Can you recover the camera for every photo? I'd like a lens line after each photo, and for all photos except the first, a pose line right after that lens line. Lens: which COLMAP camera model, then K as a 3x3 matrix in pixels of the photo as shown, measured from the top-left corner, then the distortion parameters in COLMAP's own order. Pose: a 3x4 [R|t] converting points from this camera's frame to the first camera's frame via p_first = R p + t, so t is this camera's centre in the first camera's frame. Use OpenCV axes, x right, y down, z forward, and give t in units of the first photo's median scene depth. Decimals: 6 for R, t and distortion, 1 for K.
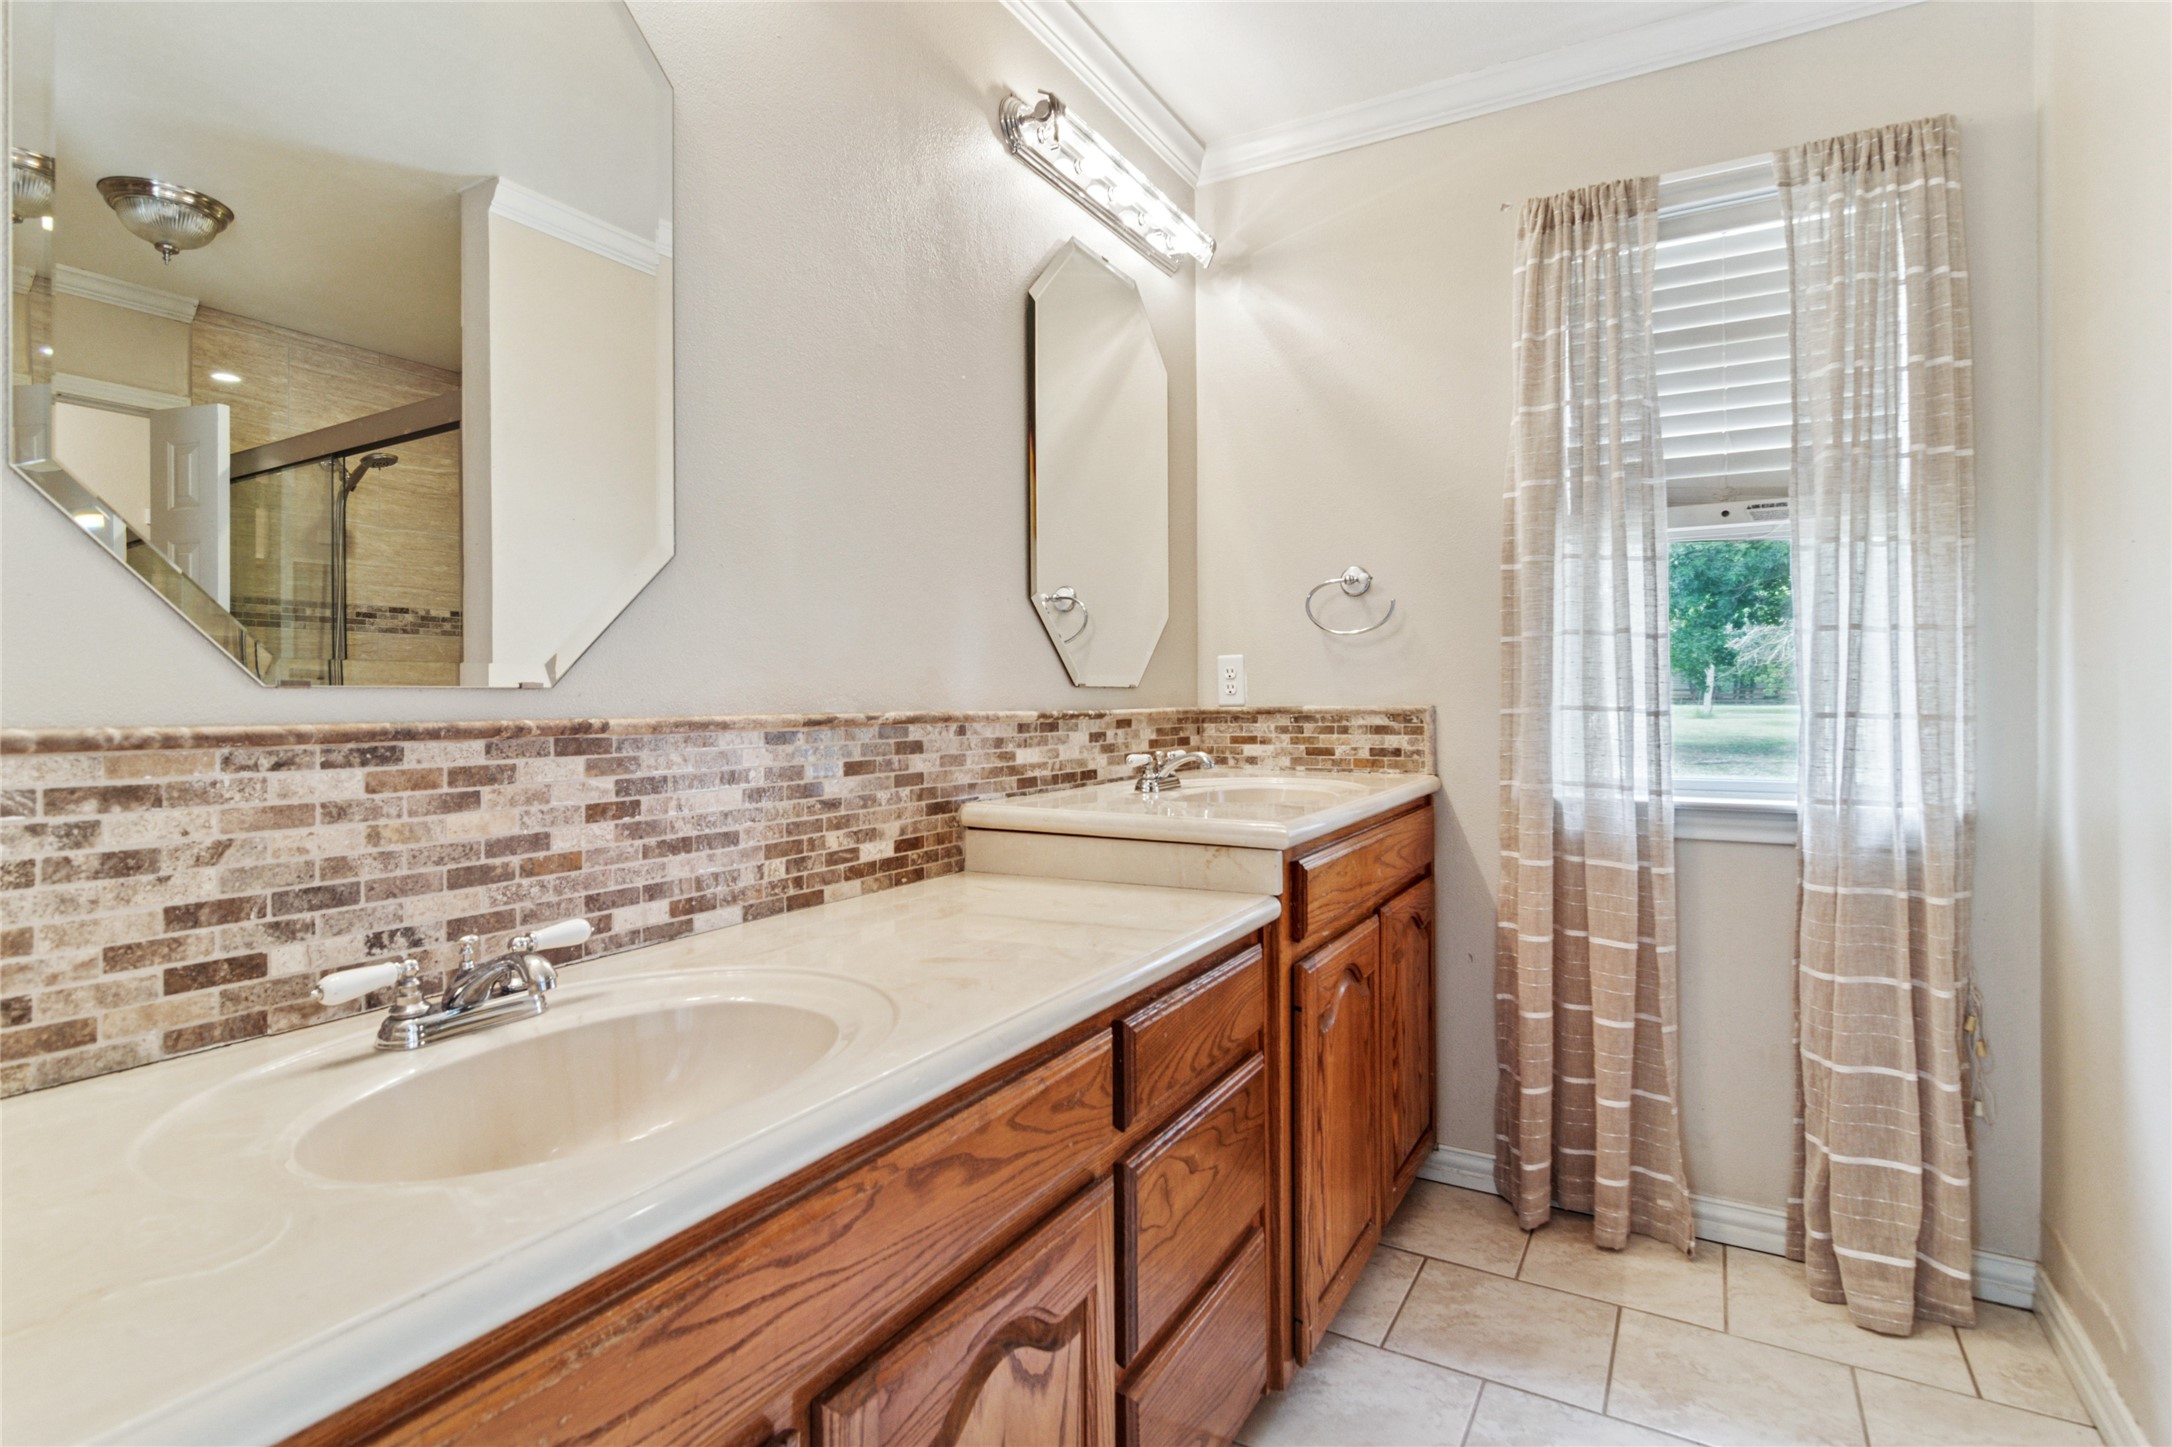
lens RADIAL K [[1073.6, 0, 1080.7], [0, 1073.6, 704.0], [0, 0, 1]] dist [-0.004605, 0.003110]
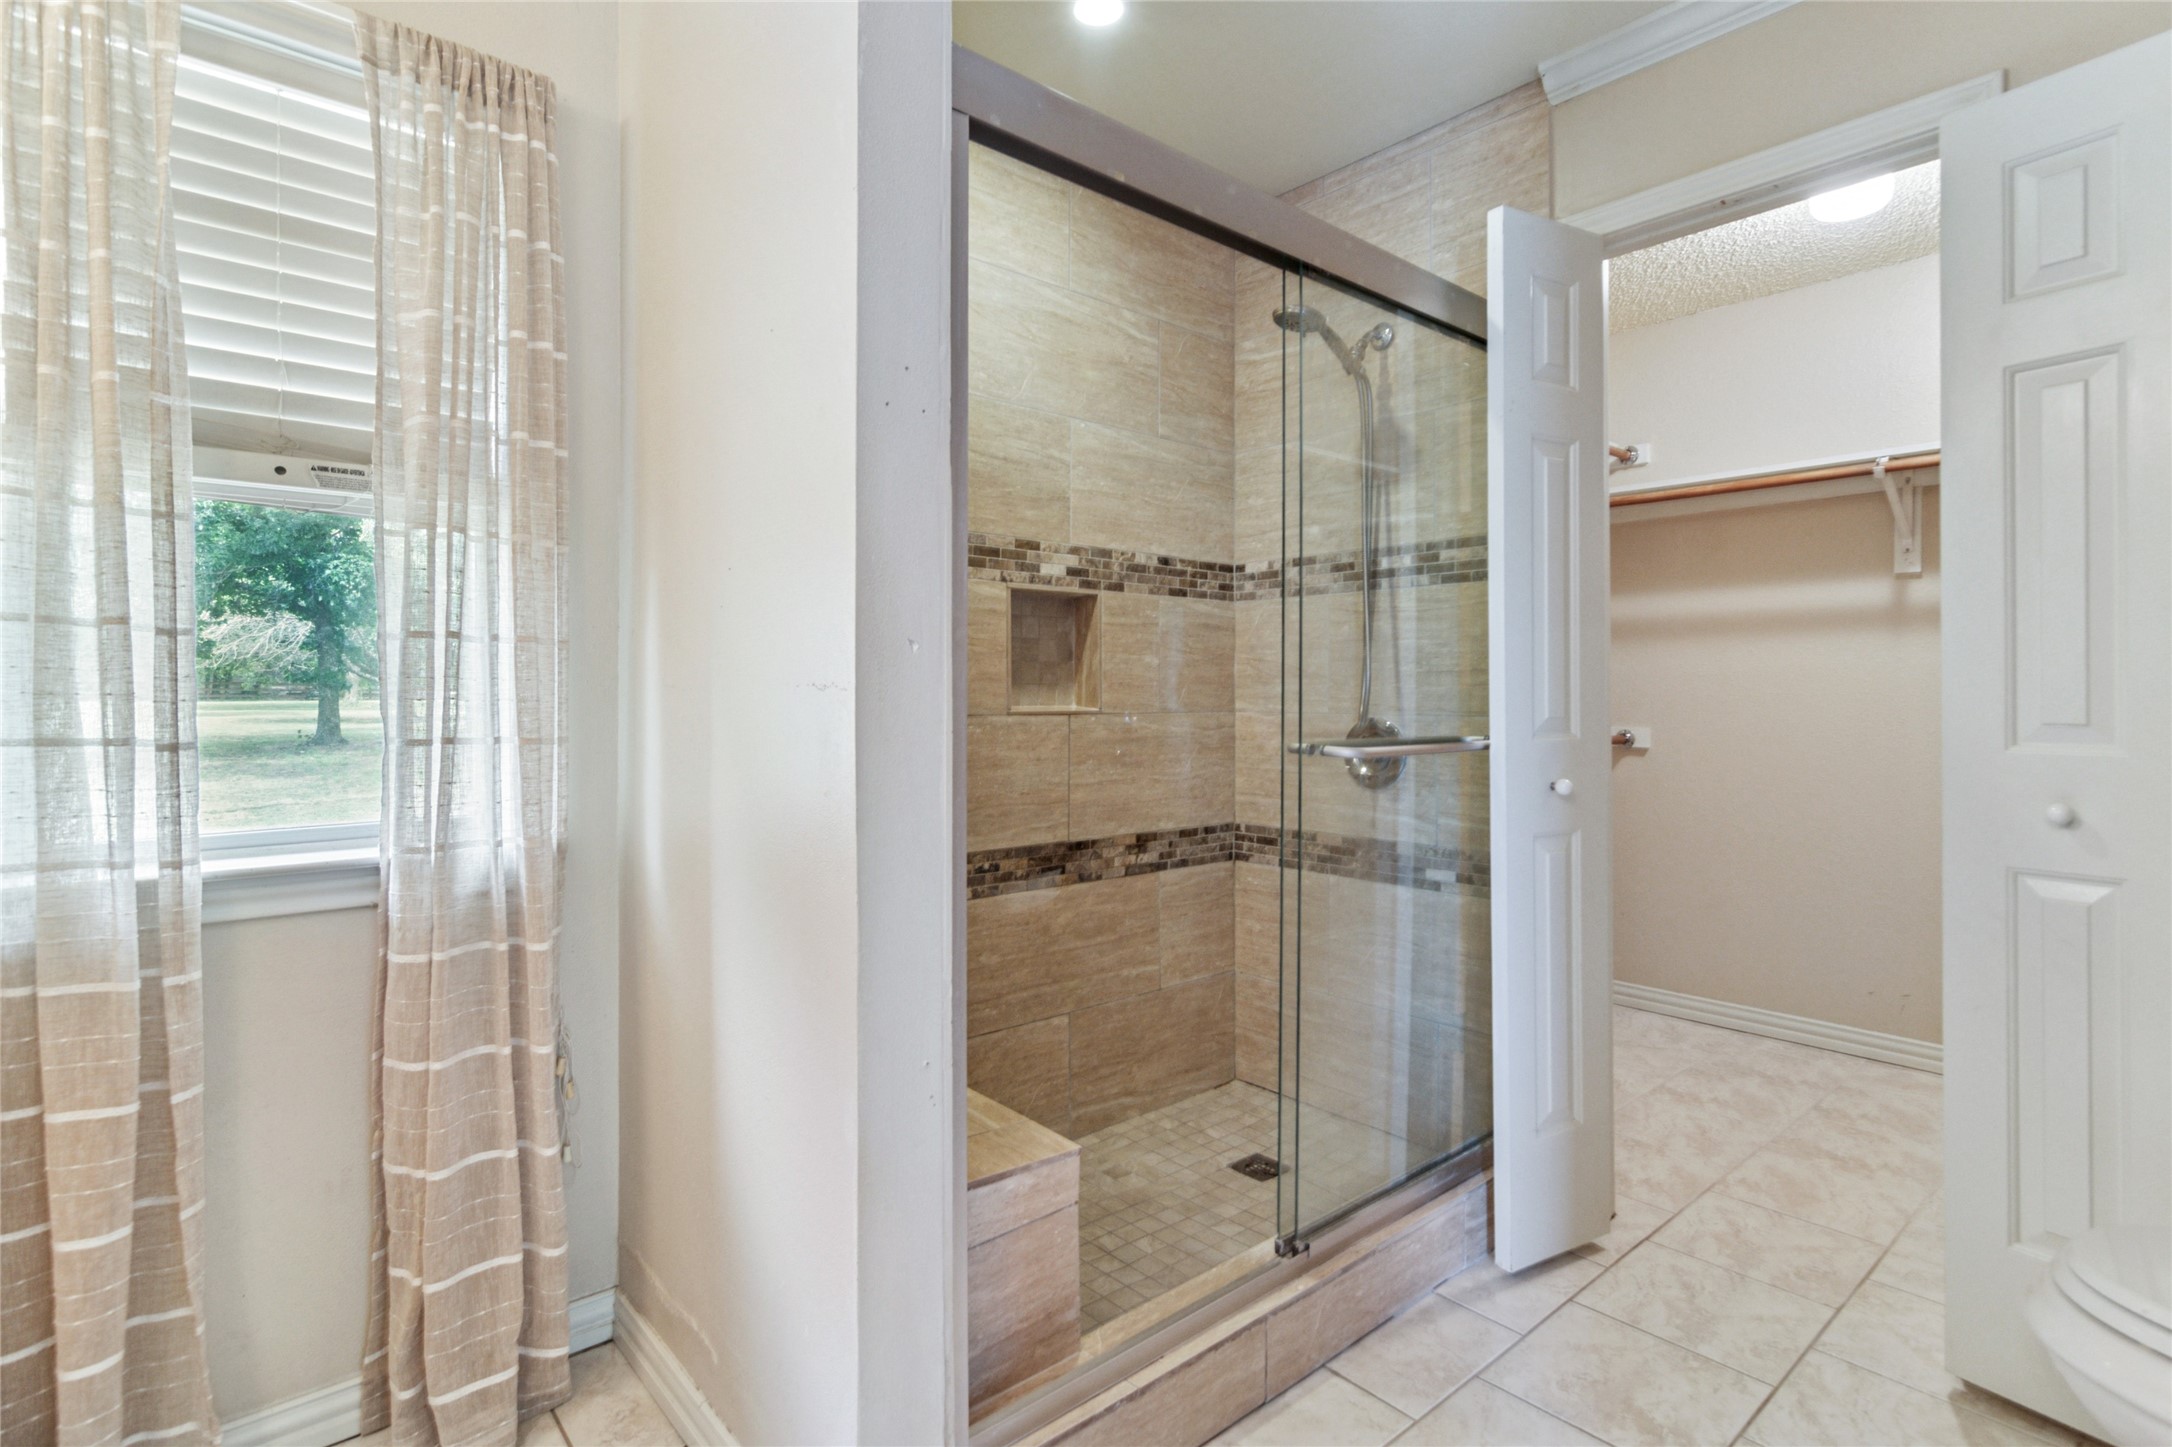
lens RADIAL K [[1073.6, 0, 1093.2], [0, 1073.6, 683.9], [0, 0, 1]] dist [-0.004605, 0.003110]
pose [[0.329155, 0.007939, 0.944242, 0.098951], [0.005835, 0.999928, -0.010441, -0.022036], [-0.944258, 0.008946, 0.329086, 0.252847]]
